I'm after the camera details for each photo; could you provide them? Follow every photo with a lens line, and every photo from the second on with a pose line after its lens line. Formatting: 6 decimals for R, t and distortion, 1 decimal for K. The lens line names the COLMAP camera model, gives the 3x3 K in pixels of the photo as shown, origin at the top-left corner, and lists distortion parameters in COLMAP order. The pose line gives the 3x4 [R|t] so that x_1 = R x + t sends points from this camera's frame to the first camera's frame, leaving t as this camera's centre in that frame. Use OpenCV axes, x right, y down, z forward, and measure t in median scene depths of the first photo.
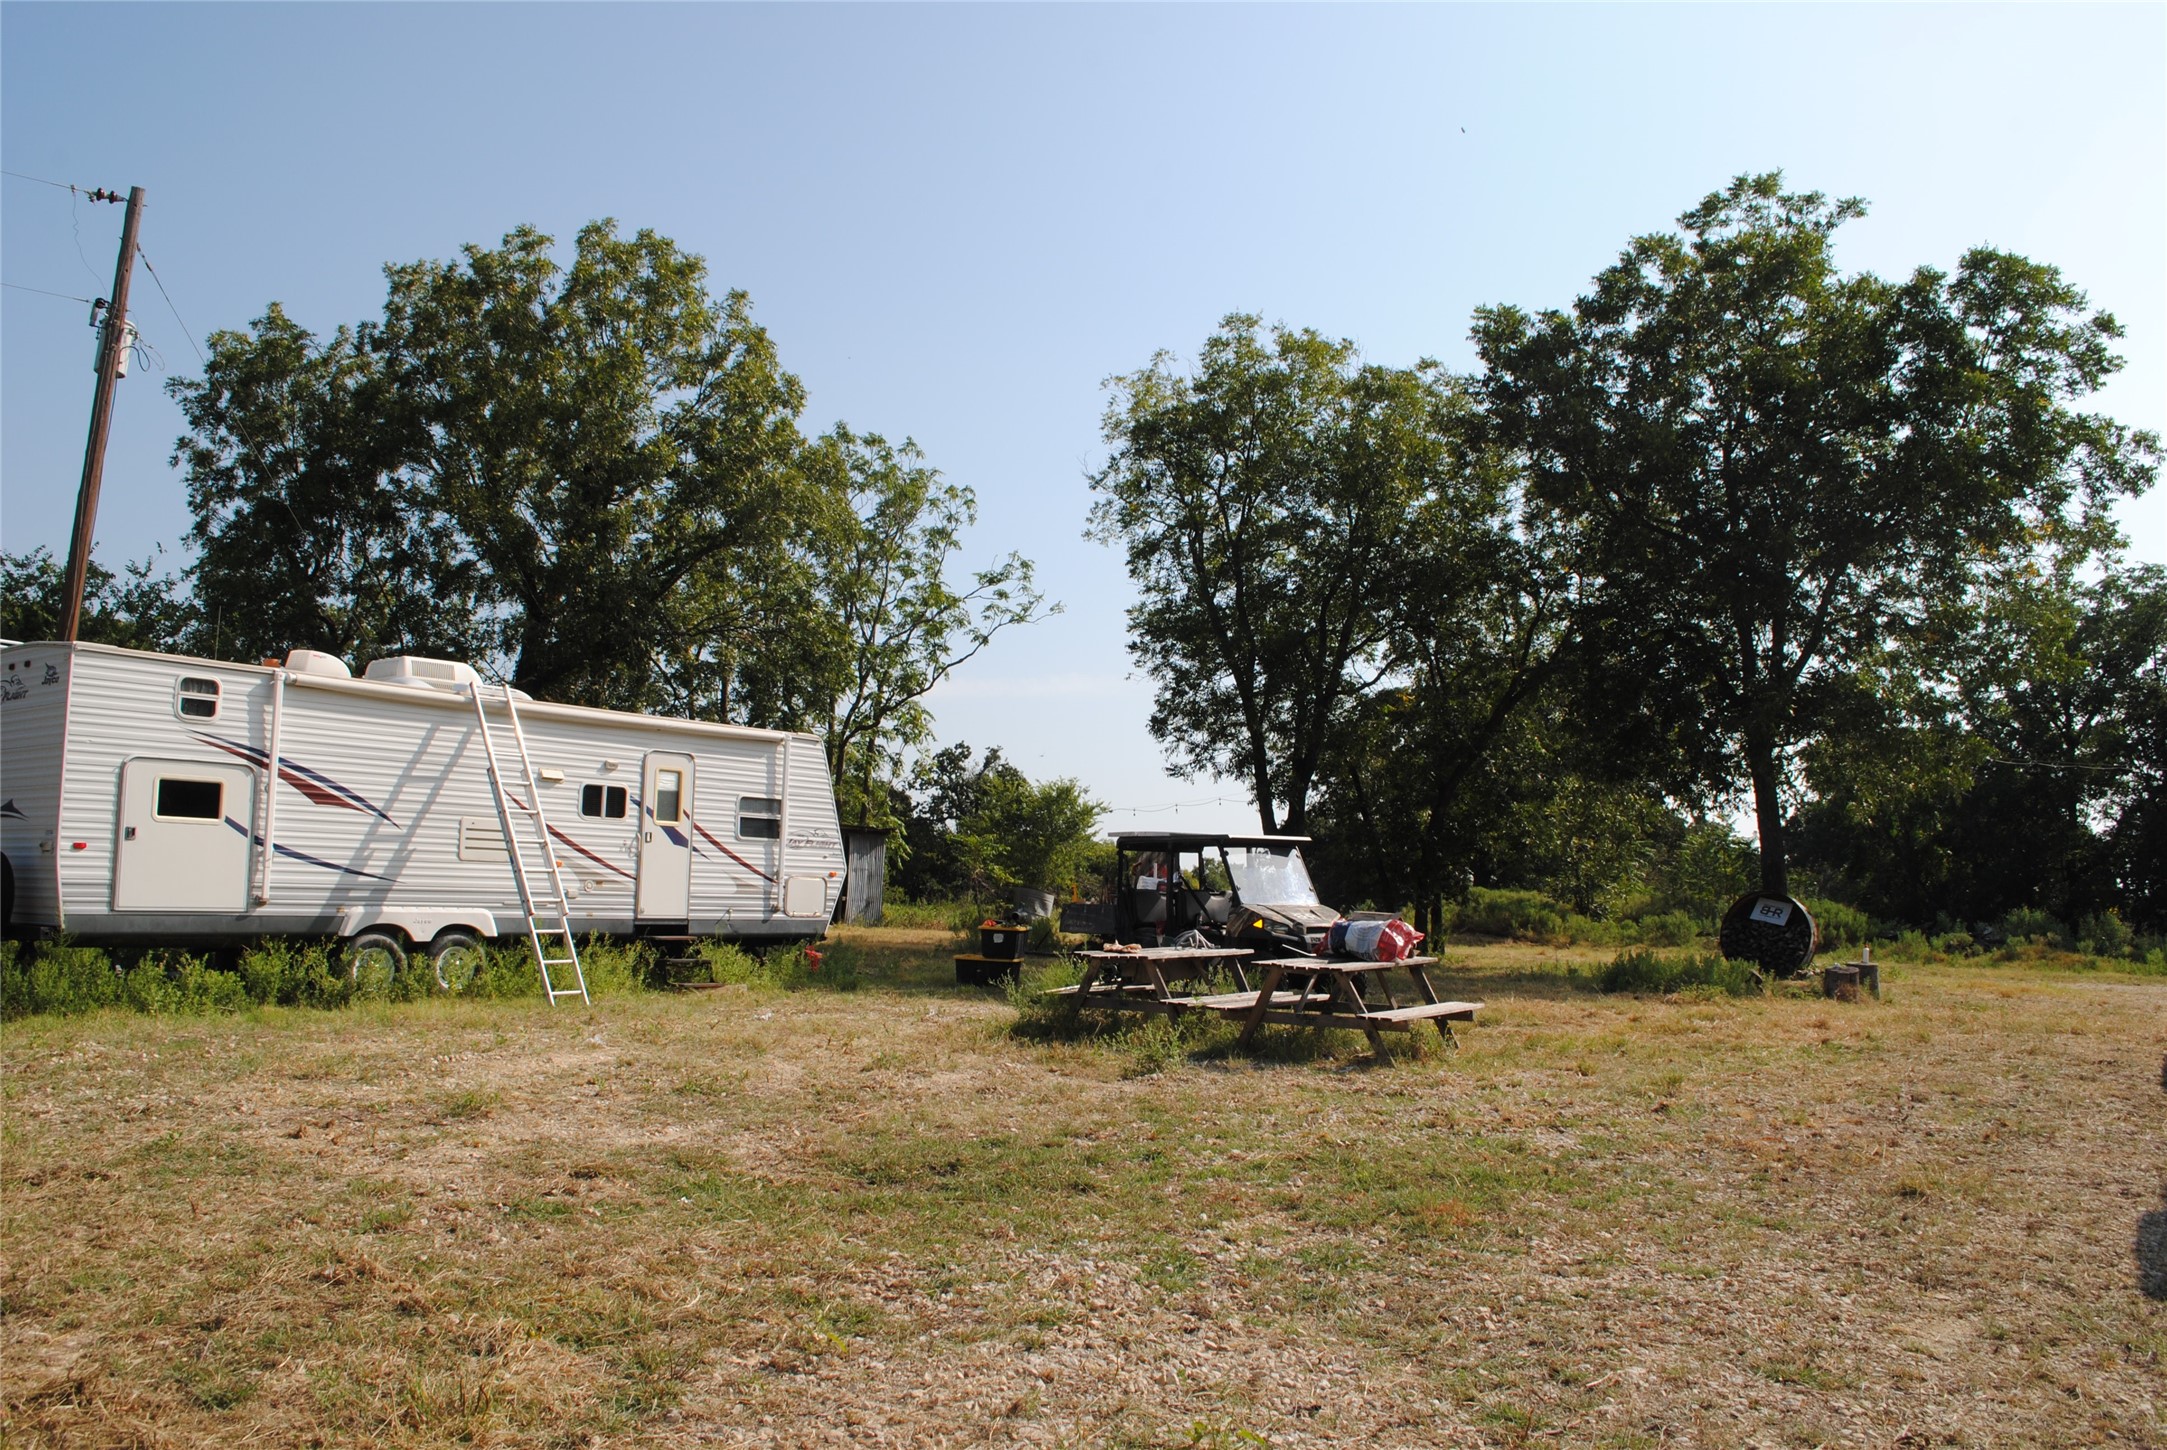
lens RADIAL K [[1689.4, 0, 1082.8], [0, 1689.4, 727.4], [0, 0, 1]] dist [-0.070811, -0.004236]
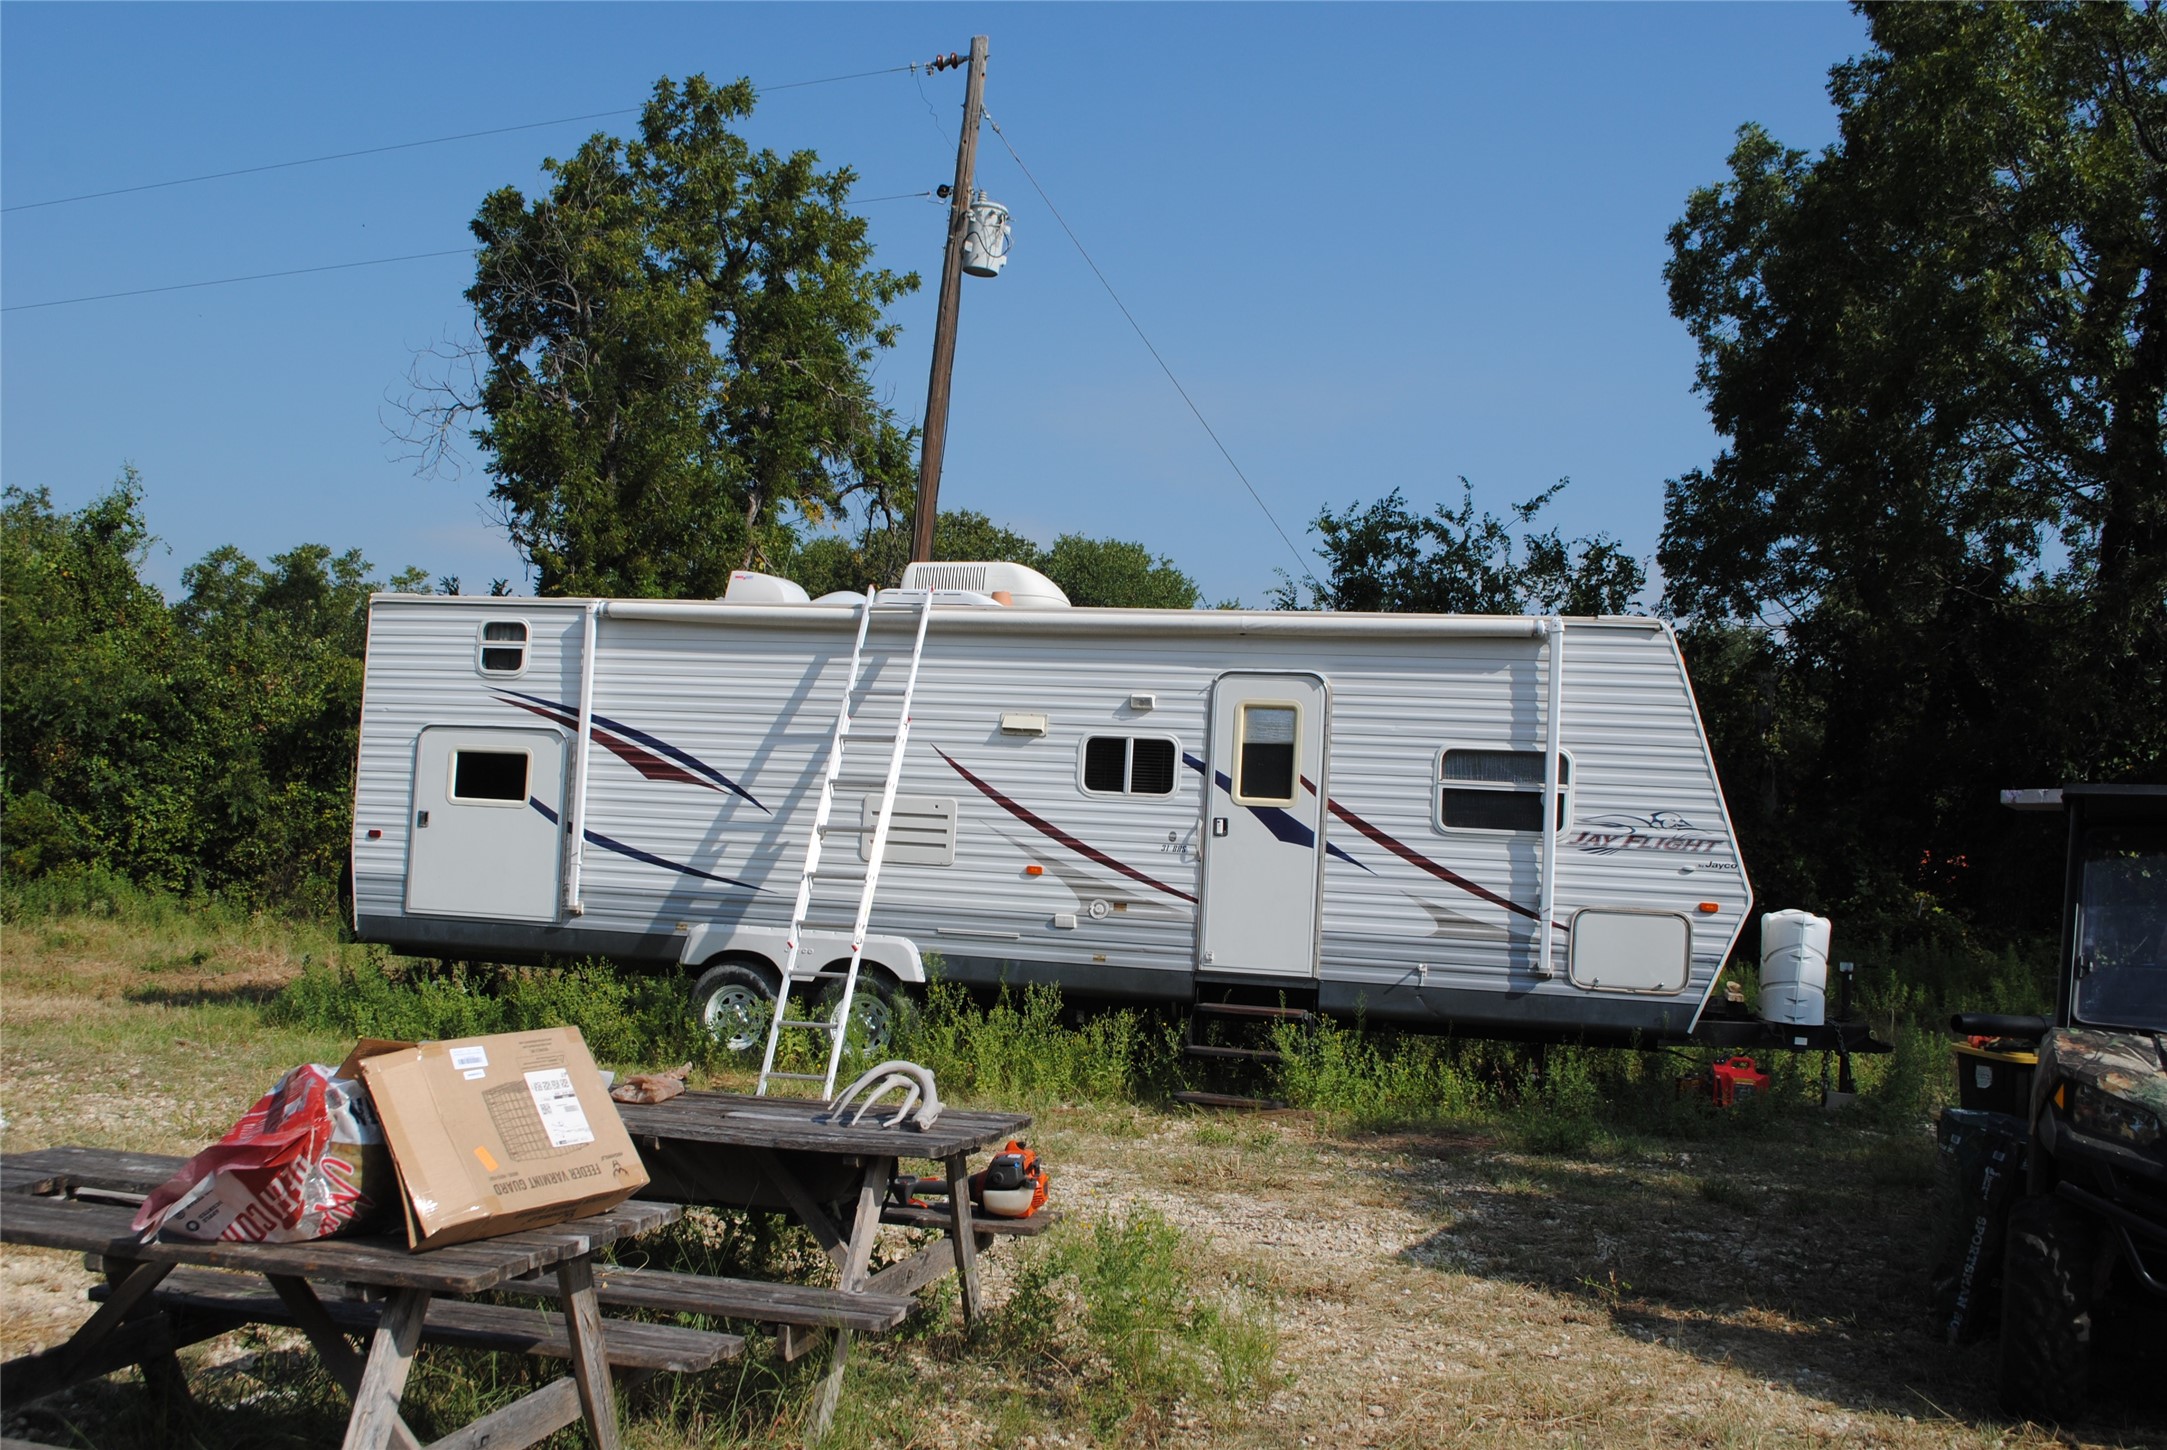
lens RADIAL K [[2033.1, 0, 1083.4], [0, 2033.1, 724.5], [0, 0, 1]] dist [-0.071674, 0.000000]
pose [[0.356404, -0.067708, -0.931875, 0.410640], [0.046645, 0.997417, -0.054631, 0.076029], [0.933167, -0.023997, 0.358642, 0.822813]]
